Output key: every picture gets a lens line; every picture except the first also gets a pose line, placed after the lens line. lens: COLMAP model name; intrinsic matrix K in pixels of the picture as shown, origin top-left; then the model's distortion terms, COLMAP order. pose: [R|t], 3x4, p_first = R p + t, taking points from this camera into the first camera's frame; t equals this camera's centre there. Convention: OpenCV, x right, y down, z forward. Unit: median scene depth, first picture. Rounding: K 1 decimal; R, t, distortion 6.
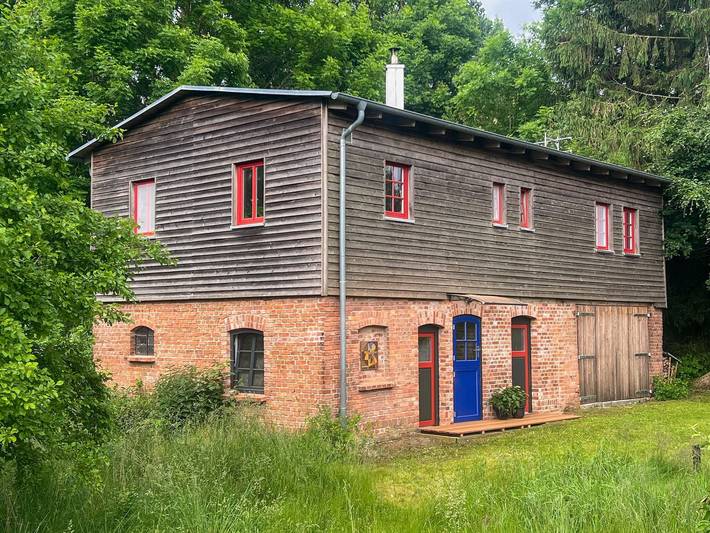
lens RADIAL K [[972.1, 0, 357.2], [0, 972.1, 265.8], [0, 0, 1]] dist [0.010364, 0.000000]
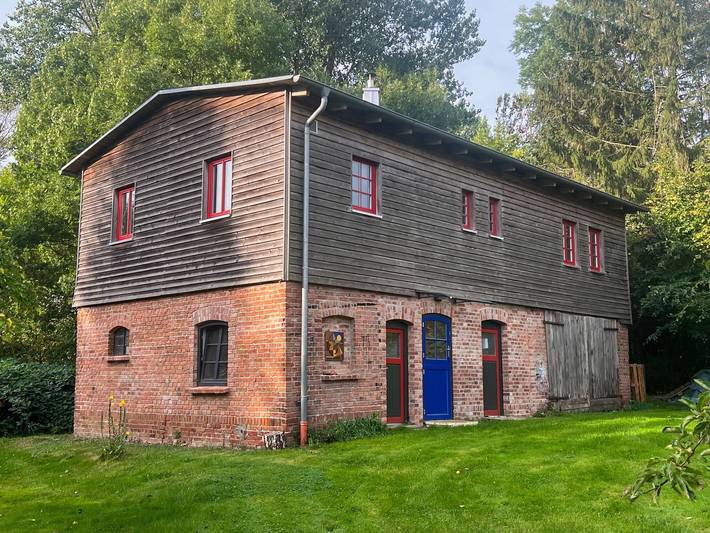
lens RADIAL K [[789.2, 0, 352.4], [0, 789.2, 267.8], [0, 0, 1]] dist [0.015802, 0.000000]
pose [[0.999787, -0.000944, -0.020622, 0.043741], [-0.000784, 0.996497, -0.083629, 0.073990], [0.020629, 0.083628, 0.996284, 0.181416]]
